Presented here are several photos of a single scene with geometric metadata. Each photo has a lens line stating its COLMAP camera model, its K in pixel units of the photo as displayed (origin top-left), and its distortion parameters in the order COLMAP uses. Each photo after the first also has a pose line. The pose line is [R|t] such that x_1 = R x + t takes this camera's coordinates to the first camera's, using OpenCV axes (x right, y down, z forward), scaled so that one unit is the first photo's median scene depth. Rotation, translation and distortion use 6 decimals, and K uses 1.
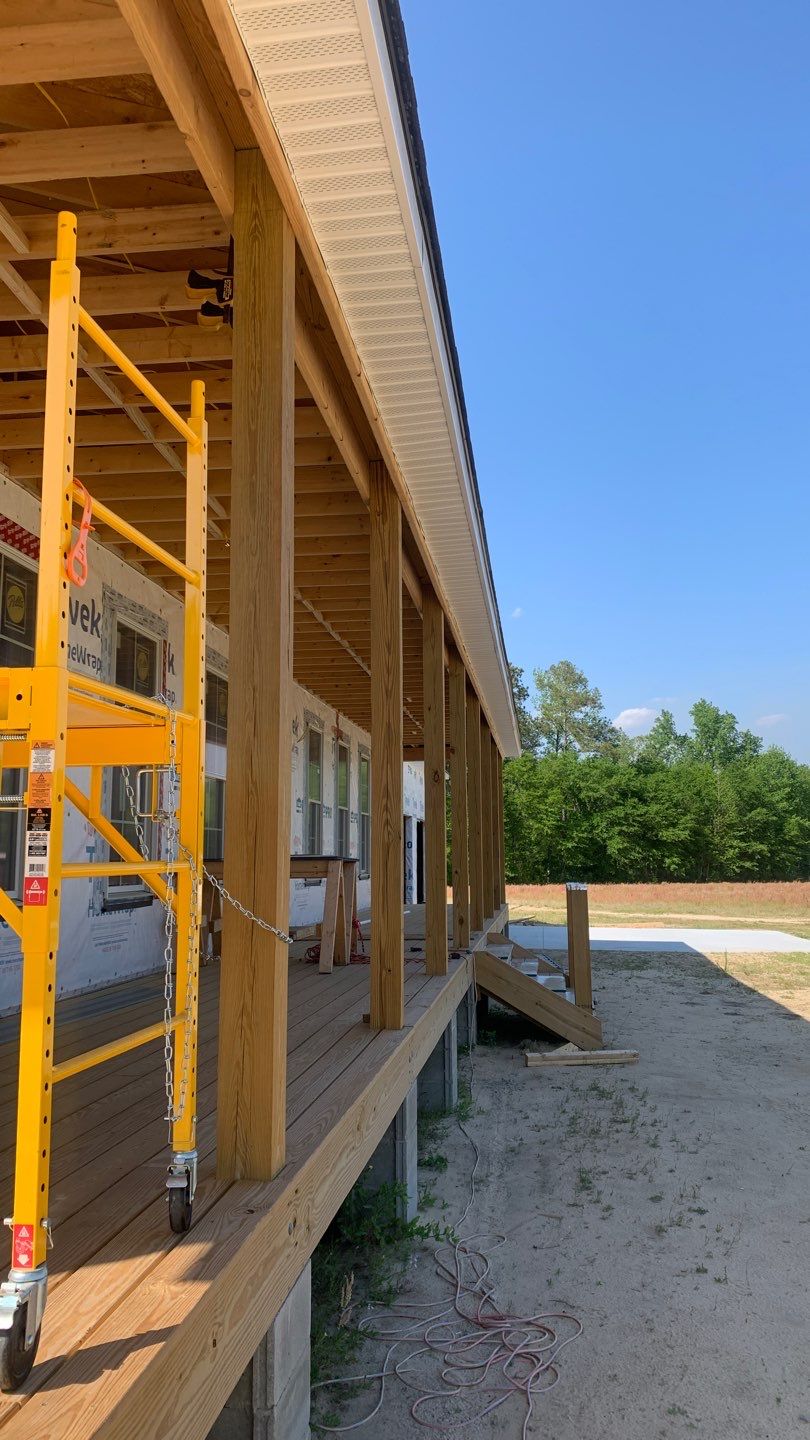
lens RADIAL K [[1091.1, 0, 409.9], [0, 1091.1, 699.3], [0, 0, 1]] dist [0.055047, -0.094327]
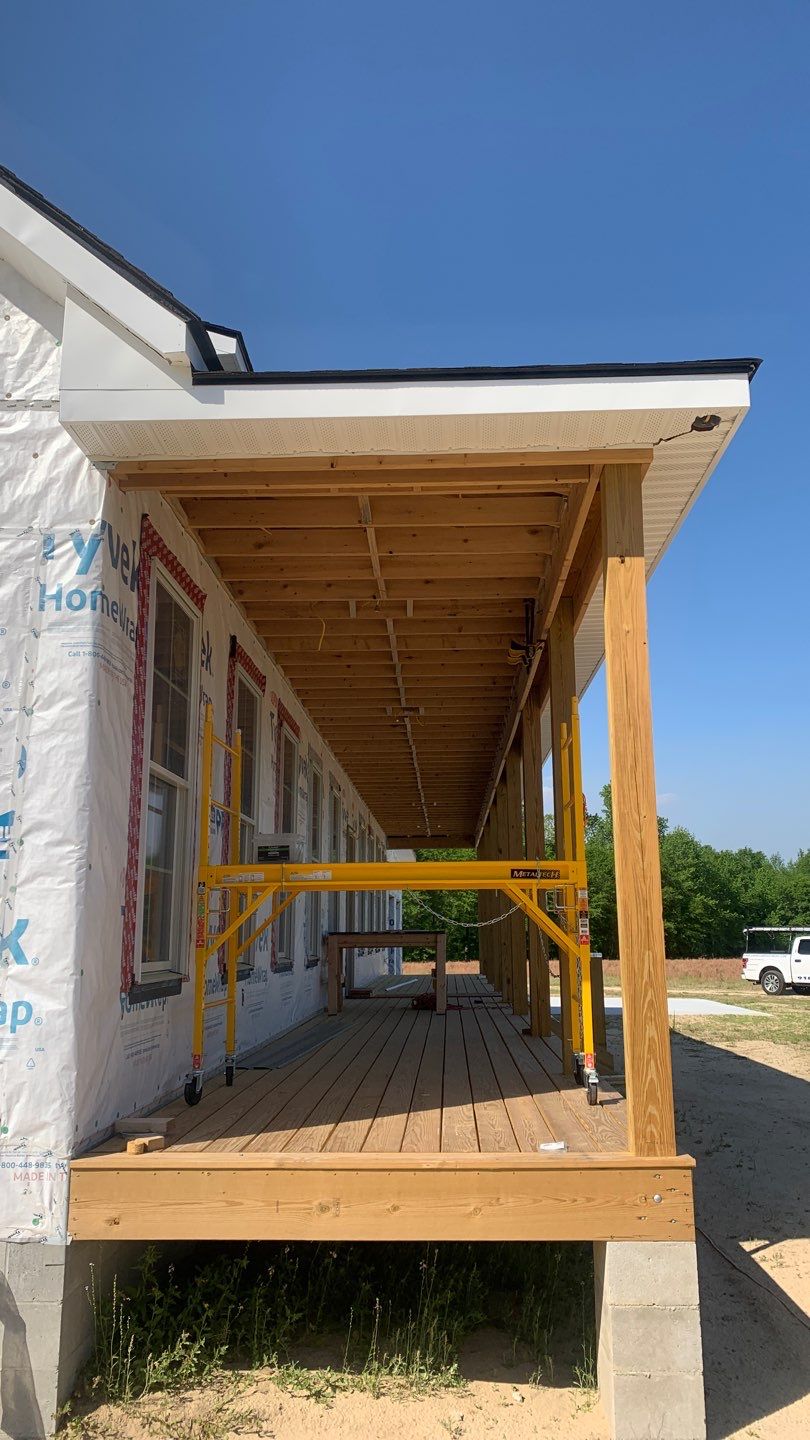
lens RADIAL K [[1091.1, 0, 408.9], [0, 1091.1, 694.3], [0, 0, 1]] dist [0.055047, -0.094327]
pose [[0.996319, 0.020841, 0.083154, -0.369510], [-0.014763, 0.997219, -0.073044, -0.089624], [-0.084445, 0.071548, 0.993856, -0.666752]]
